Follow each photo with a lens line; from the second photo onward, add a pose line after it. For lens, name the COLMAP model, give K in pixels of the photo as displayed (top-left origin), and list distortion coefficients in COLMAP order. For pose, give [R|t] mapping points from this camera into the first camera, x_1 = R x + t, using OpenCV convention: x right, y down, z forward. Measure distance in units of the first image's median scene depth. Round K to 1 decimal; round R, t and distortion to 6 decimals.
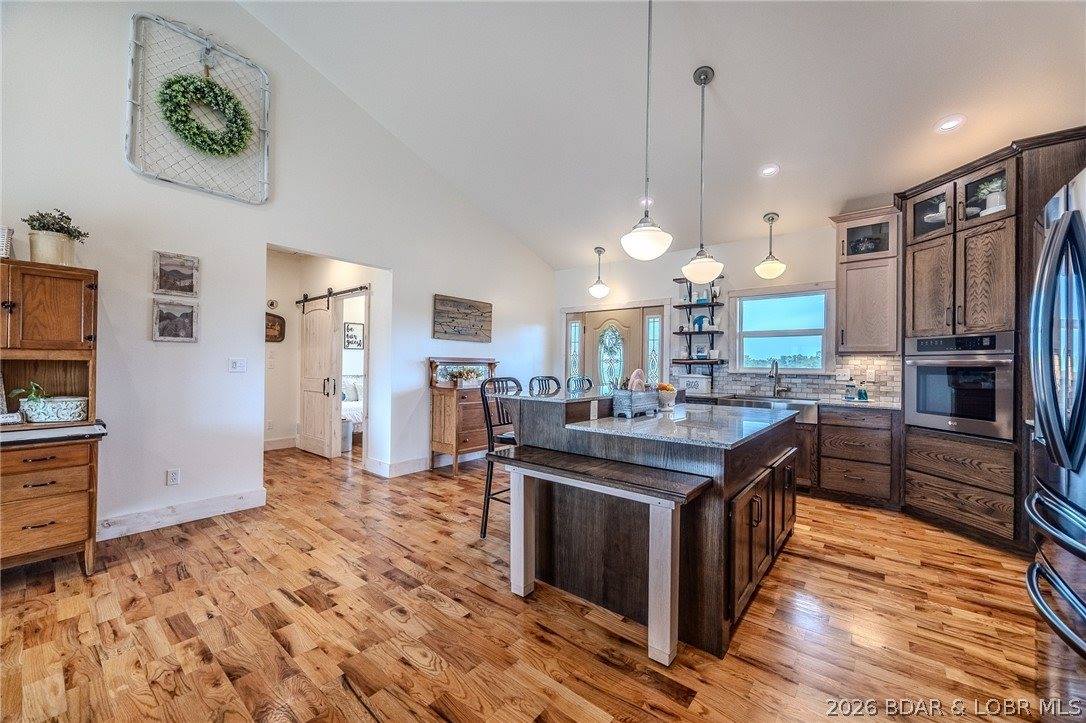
lens RADIAL K [[418.9, 0, 543.0], [0, 418.9, 361.5], [0, 0, 1]] dist [-0.000046, -0.003146]
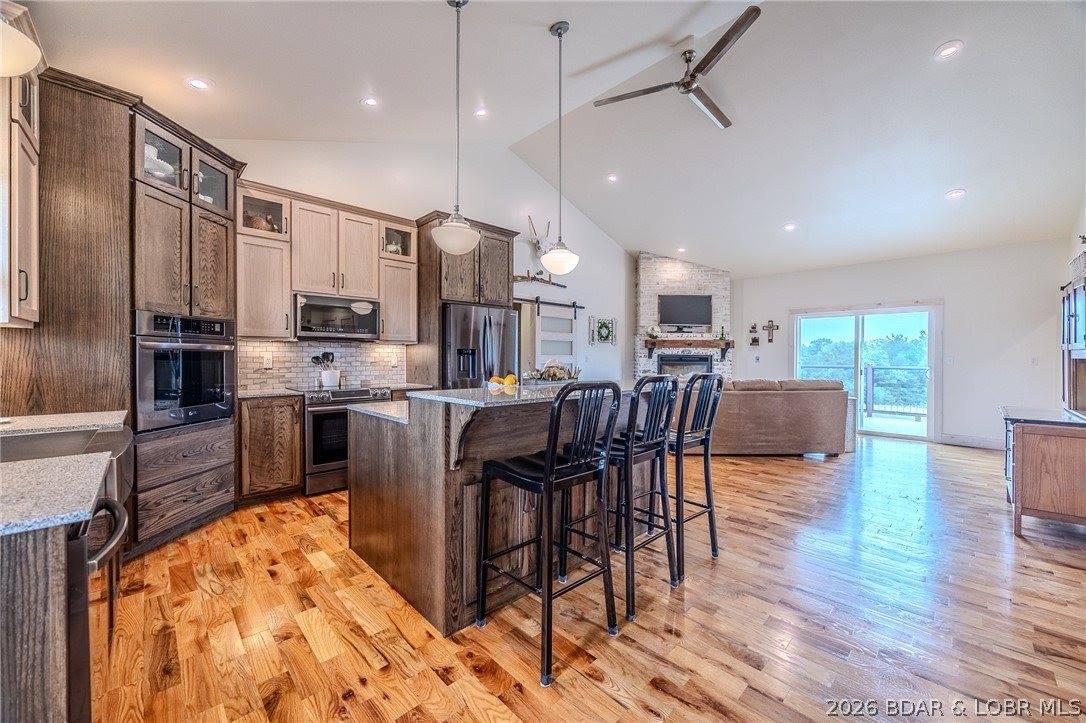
lens RADIAL K [[418.9, 0, 543.0], [0, 418.9, 361.5], [0, 0, 1]] dist [-0.000046, -0.003146]
pose [[-0.993664, -0.011923, 0.111755, 0.095258], [-0.011582, 0.999926, 0.003698, 0.018207], [-0.111791, 0.002380, -0.993729, 1.456475]]
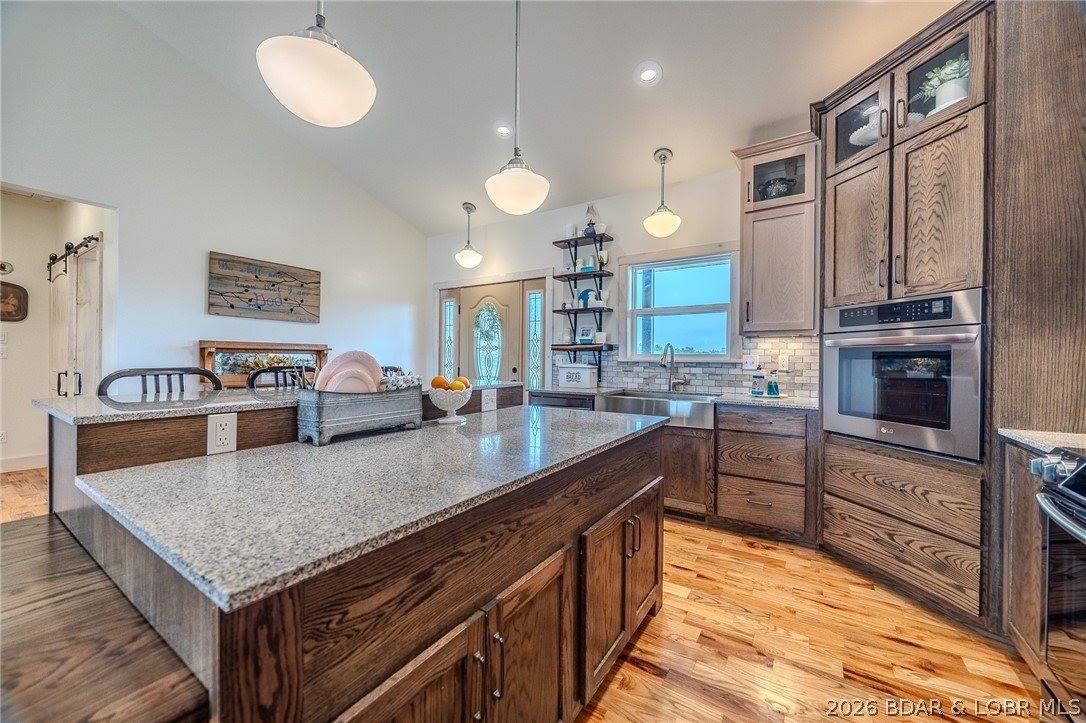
lens RADIAL K [[414.1, 0, 545.0], [0, 414.1, 359.3], [0, 0, 1]] dist [-0.002686, -0.000490]
pose [[0.993803, -0.005076, 0.111041, 0.284573], [0.003883, 0.999932, 0.010957, 0.018306], [-0.111089, -0.010458, 0.993755, 0.317767]]
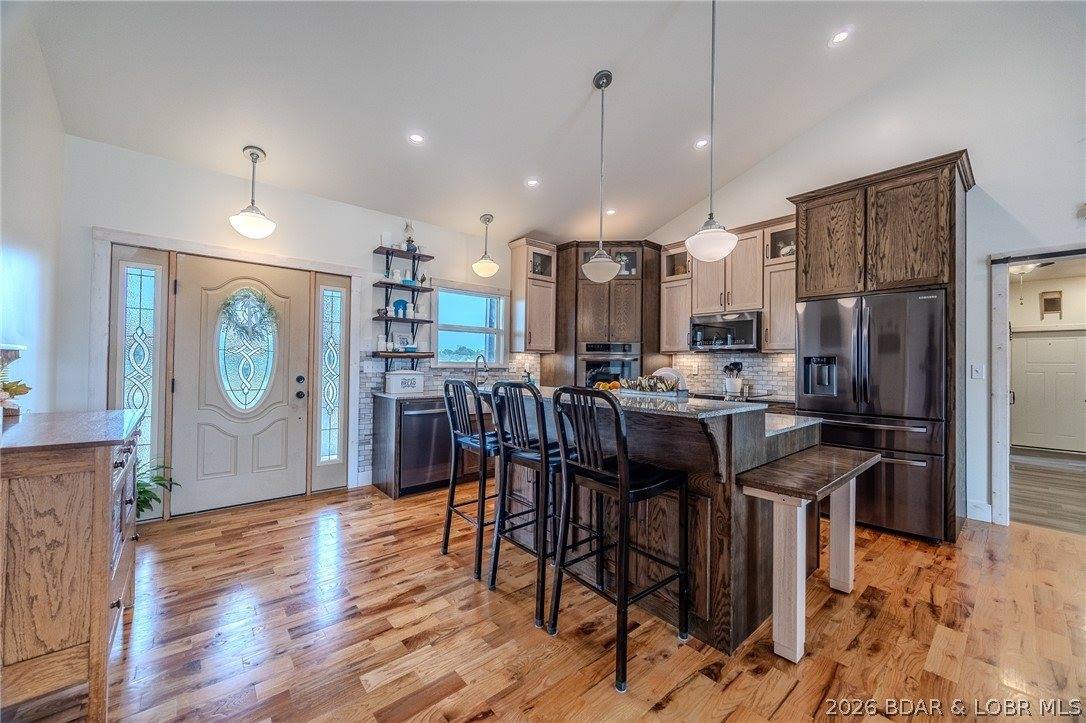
lens RADIAL K [[414.1, 0, 545.0], [0, 414.1, 359.3], [0, 0, 1]] dist [-0.002686, -0.000490]
pose [[0.169672, 0.003953, 0.985493, -0.517599], [-0.017487, 0.999847, -0.001000, 0.007194], [-0.985345, -0.017064, 0.169715, 0.776737]]
